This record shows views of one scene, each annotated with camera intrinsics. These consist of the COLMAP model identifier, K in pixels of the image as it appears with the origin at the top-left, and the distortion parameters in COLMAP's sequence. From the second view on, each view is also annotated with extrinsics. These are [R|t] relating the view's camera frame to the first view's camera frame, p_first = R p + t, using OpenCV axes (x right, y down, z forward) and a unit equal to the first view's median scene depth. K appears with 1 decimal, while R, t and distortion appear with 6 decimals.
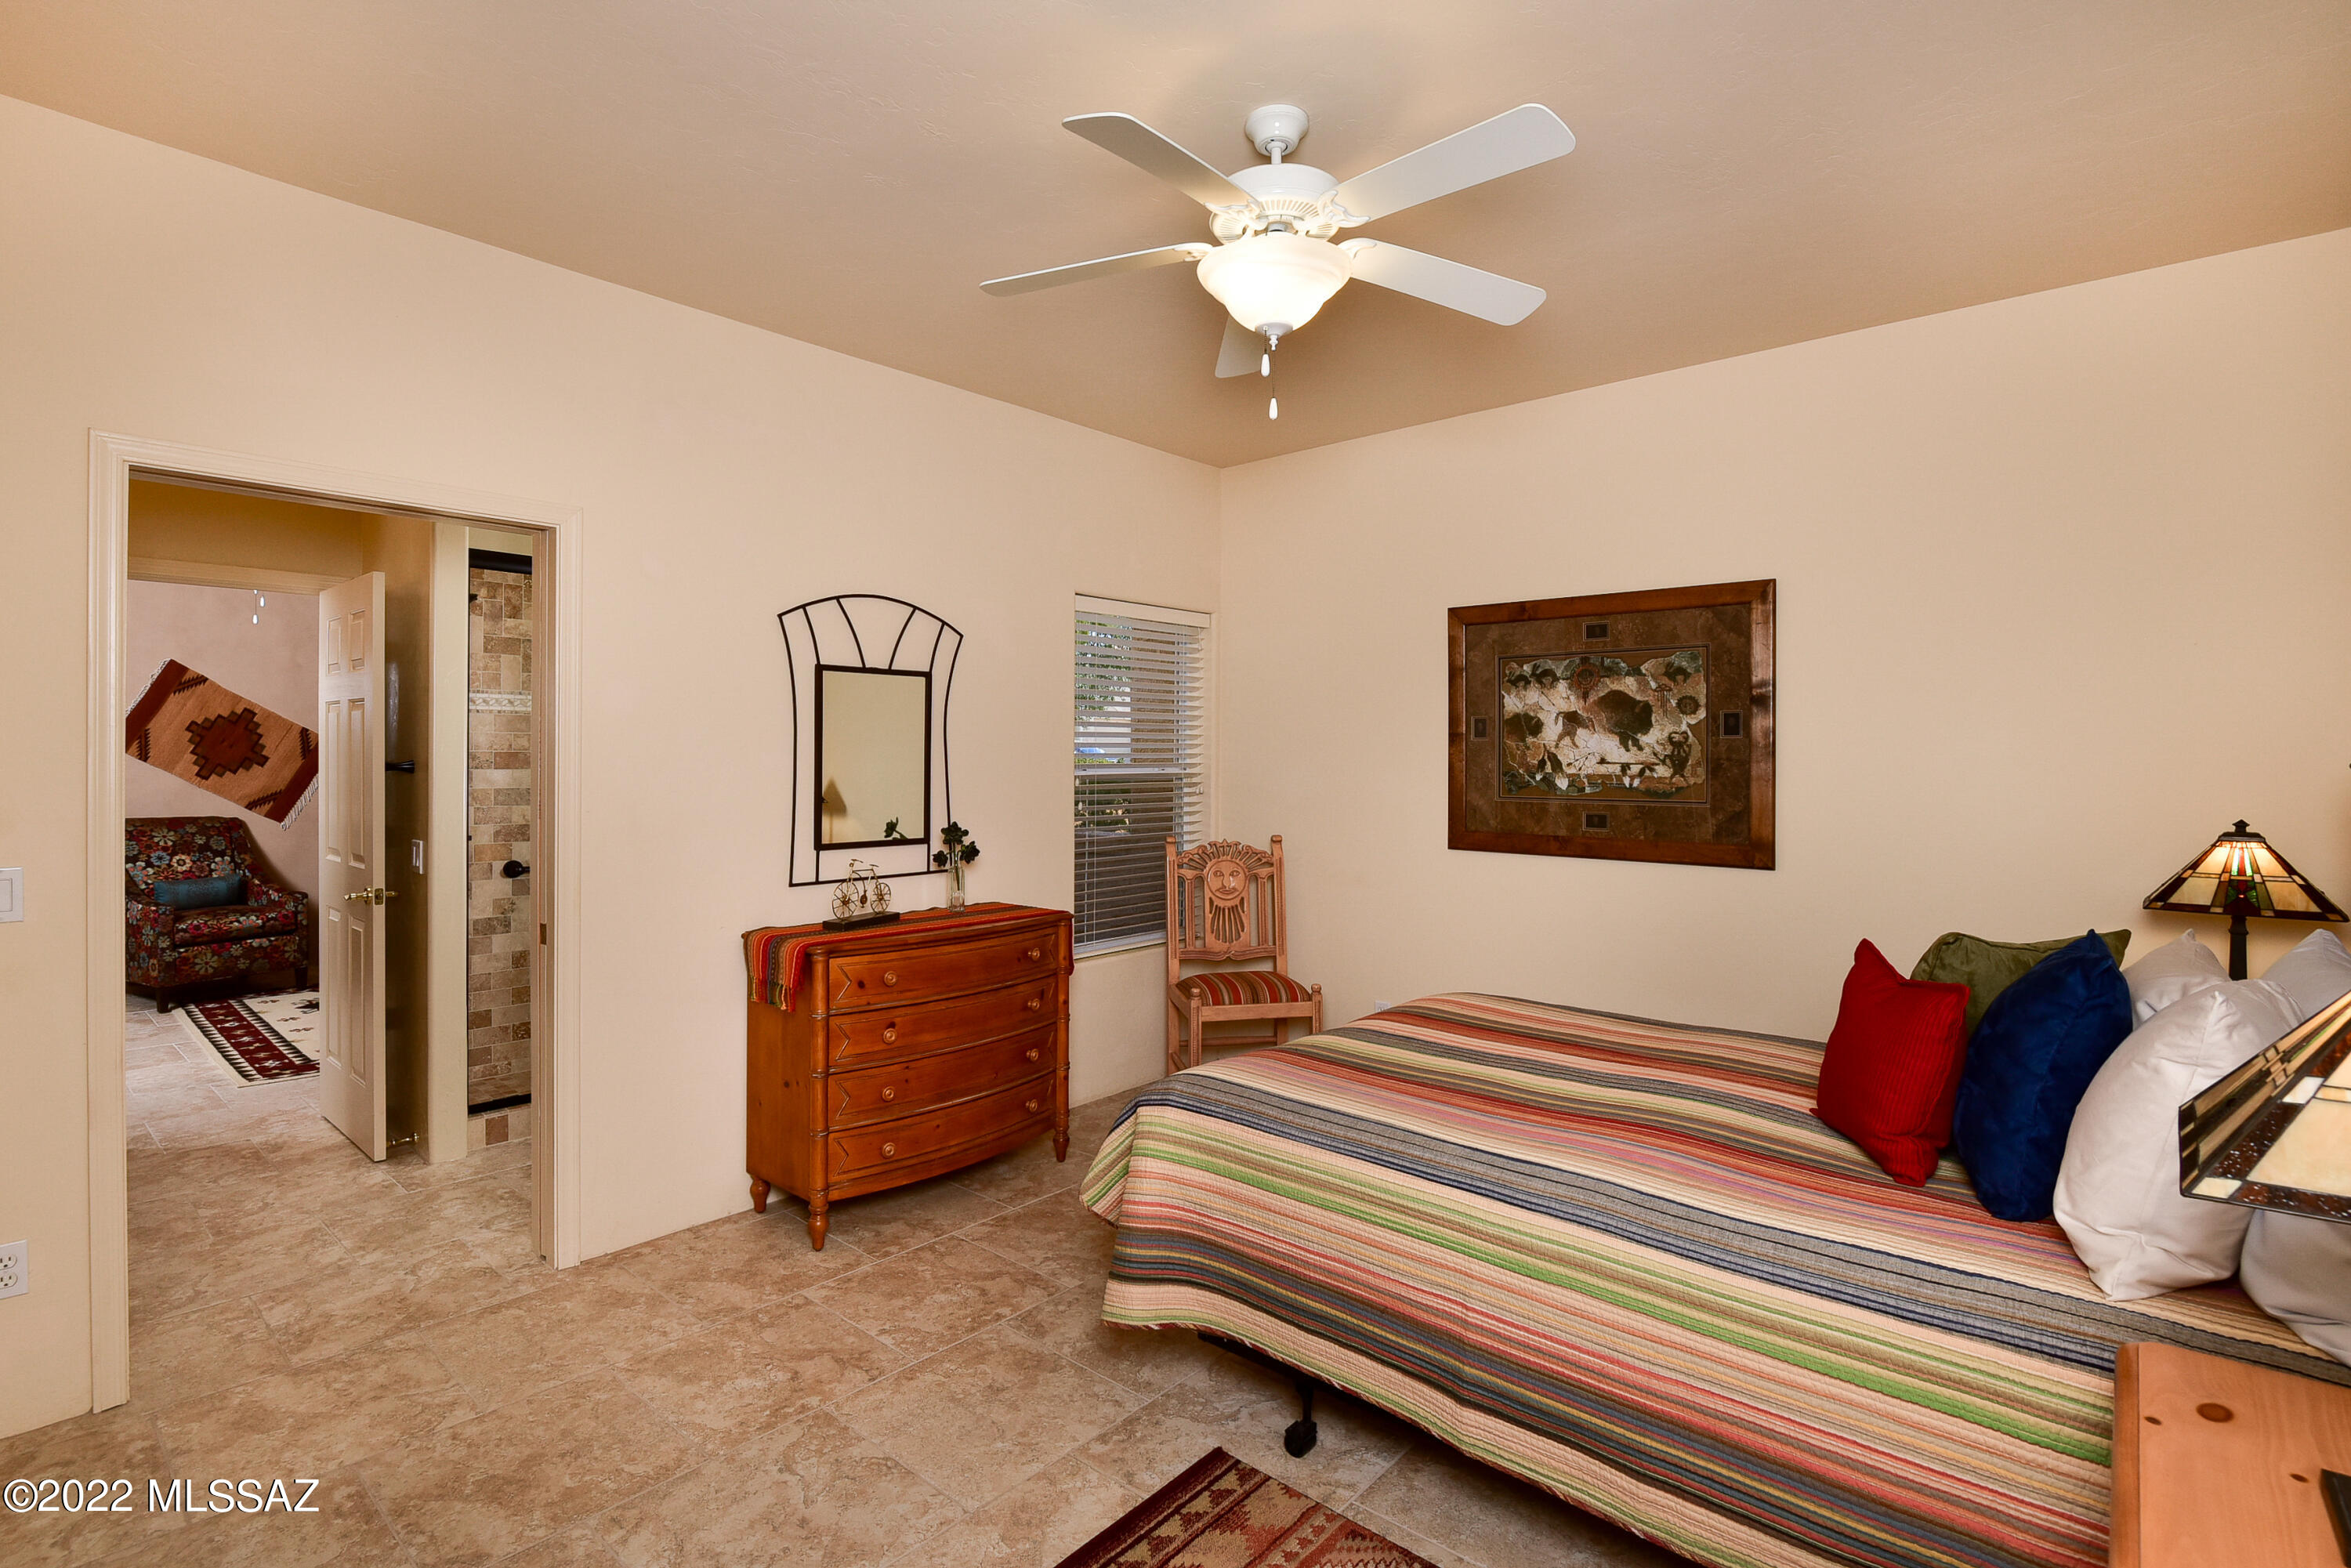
lens RADIAL K [[1164.5, 0, 1176.7], [0, 1164.5, 768.1], [0, 0, 1]] dist [0.000214, -0.000213]
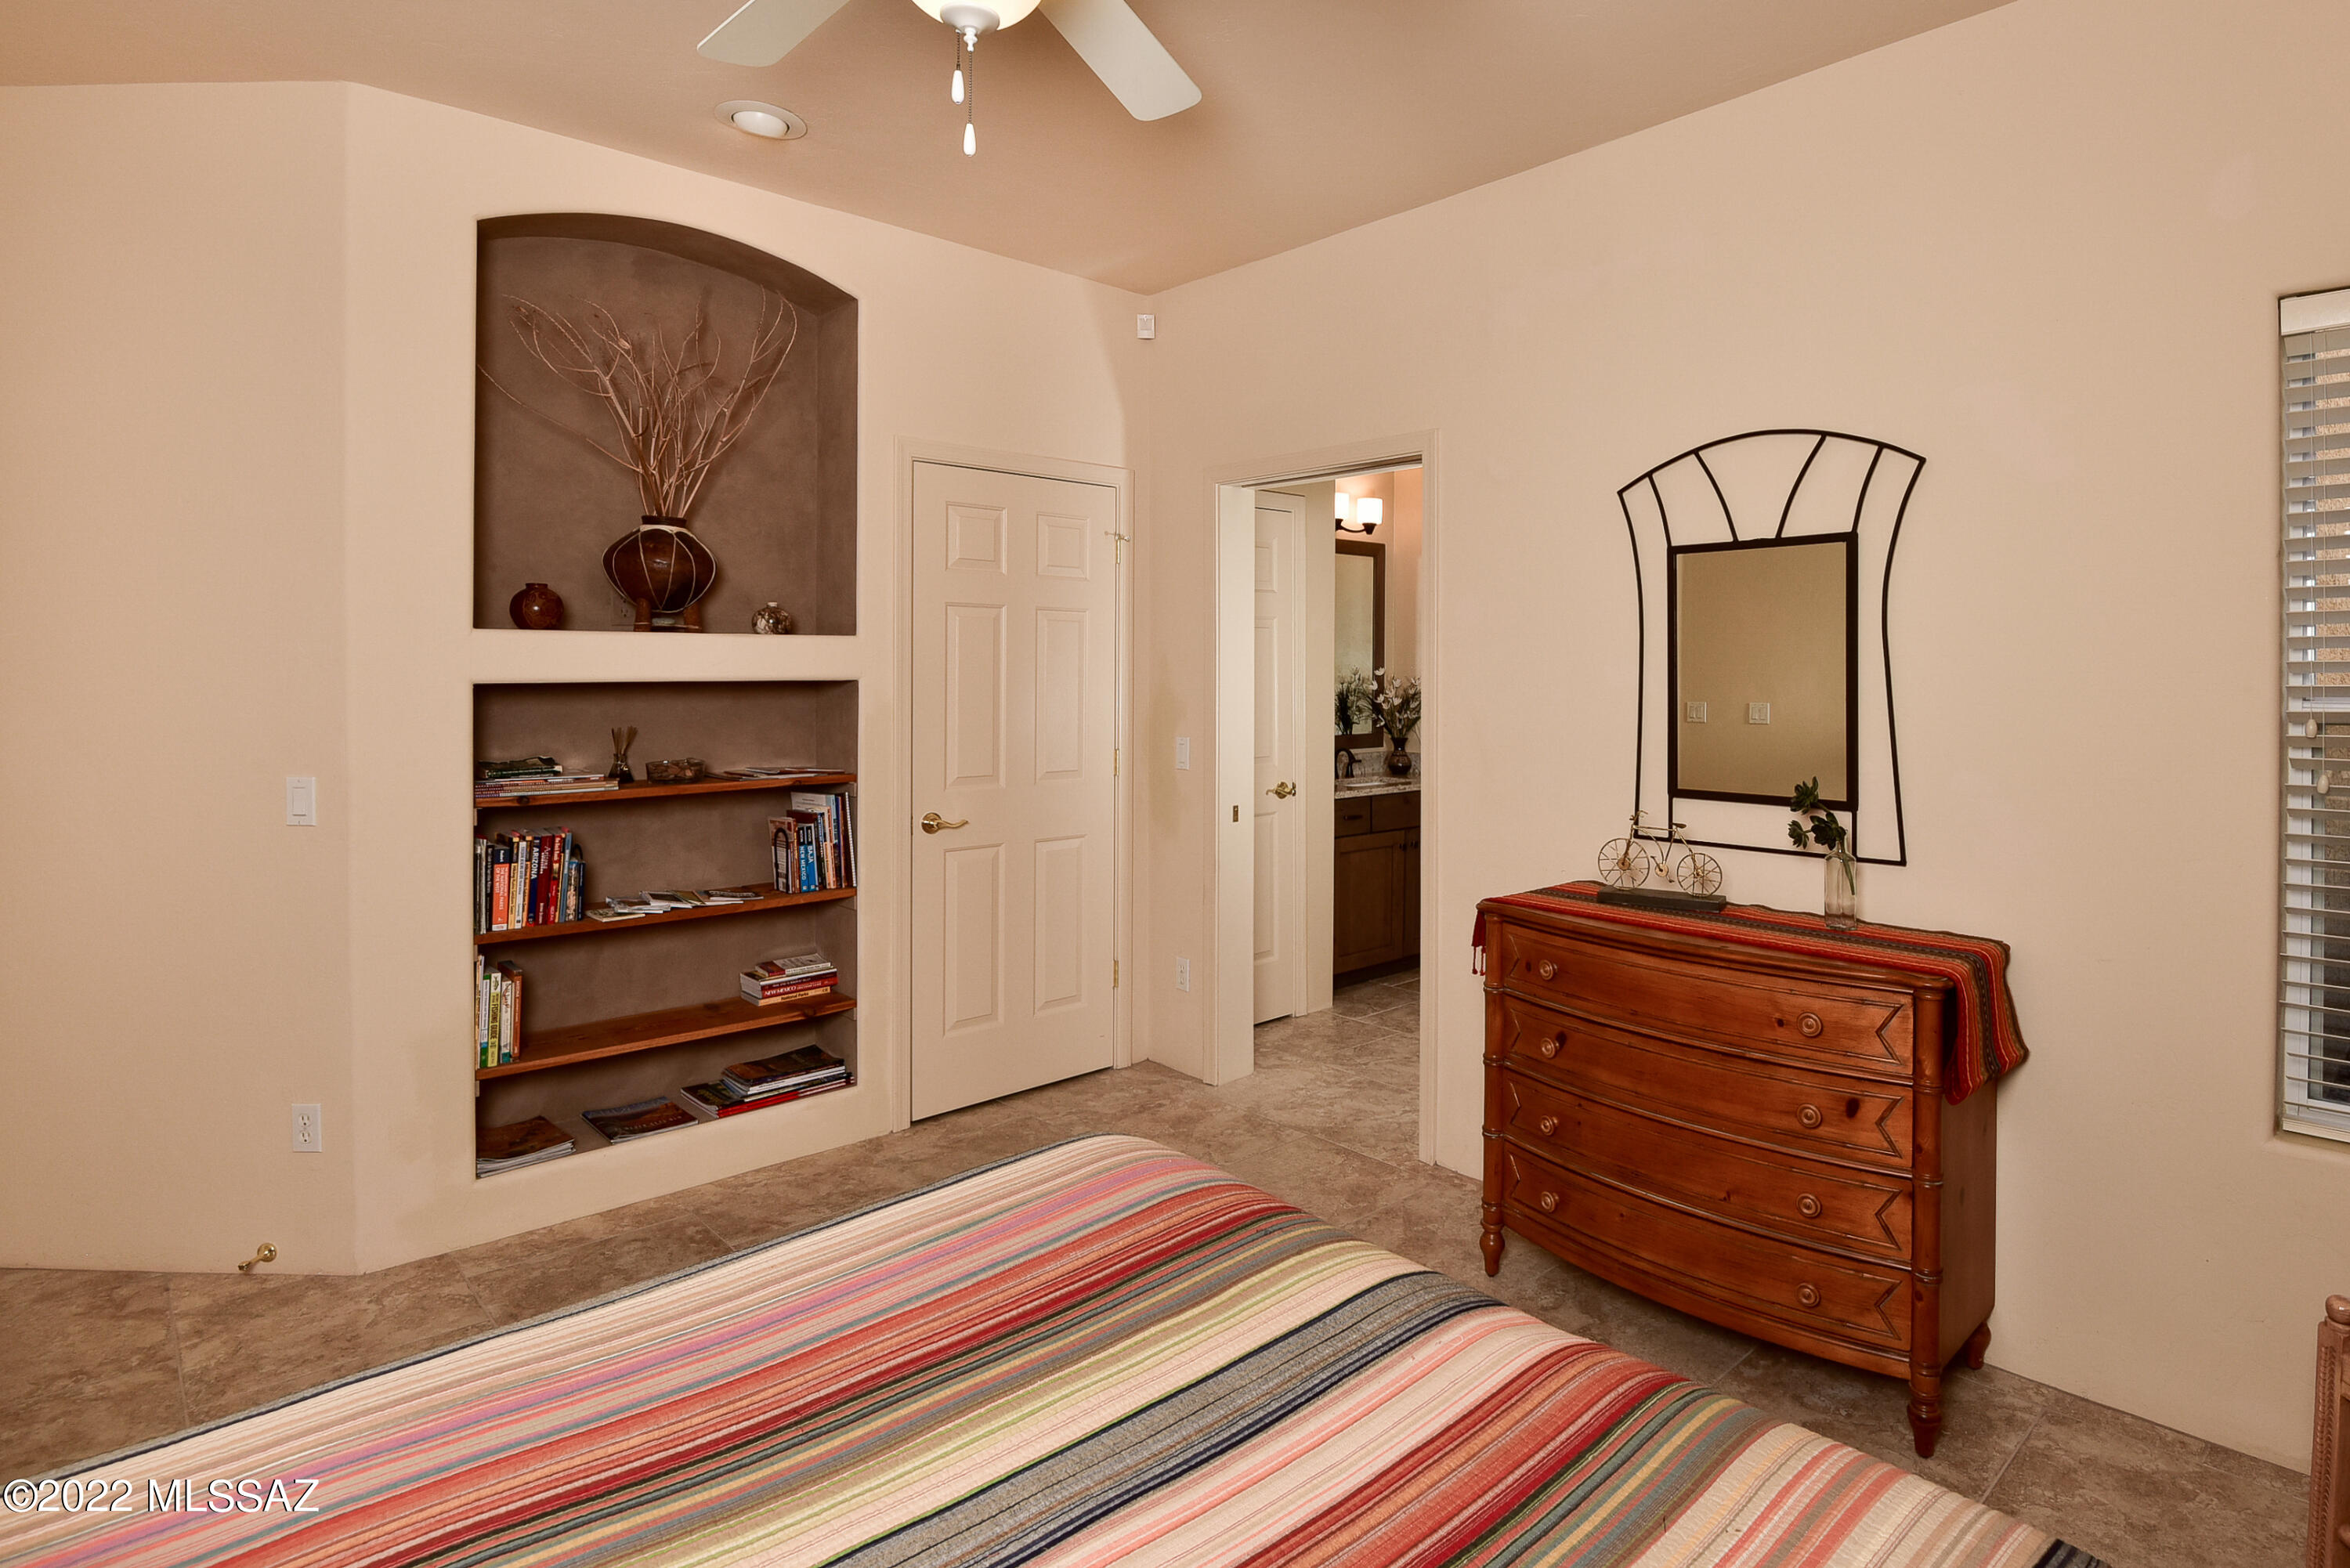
lens RADIAL K [[1176.9, 0, 1177.4], [0, 1176.9, 677.2], [0, 0, 1]] dist [-0.000226, -0.000040]
pose [[-0.092699, -0.001079, -0.995694, 0.468504], [-0.010651, 0.999943, -0.000092, -0.002162], [0.995637, 0.010596, -0.092705, 0.749974]]
